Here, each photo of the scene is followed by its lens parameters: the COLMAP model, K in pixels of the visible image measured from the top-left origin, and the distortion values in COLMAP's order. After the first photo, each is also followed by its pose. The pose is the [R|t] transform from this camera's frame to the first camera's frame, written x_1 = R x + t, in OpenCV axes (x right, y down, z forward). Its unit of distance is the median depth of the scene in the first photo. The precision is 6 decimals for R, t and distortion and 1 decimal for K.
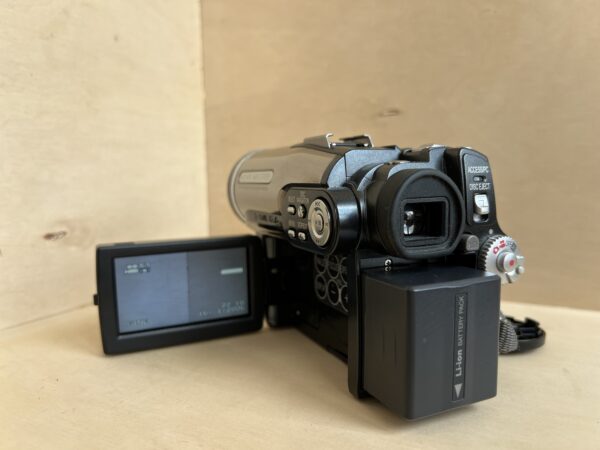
lens RADIAL K [[470.4, 0, 300.0], [0, 470.4, 225.0], [0, 0, 1]] dist [0.000786, -0.029281]
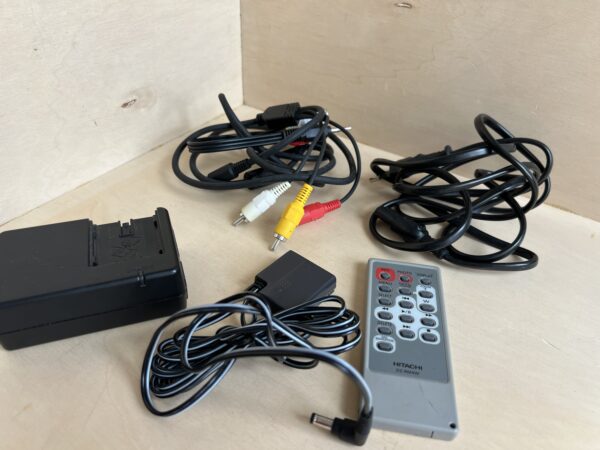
lens RADIAL K [[452.2, 0, 290.2], [0, 452.2, 224.6], [0, 0, 1]] dist [0.001583, -0.001400]
pose [[0.994460, 0.092711, -0.049541, 0.026062], [-0.054802, 0.859441, 0.508290, -0.348961], [0.089701, -0.502759, 0.859760, -0.224478]]
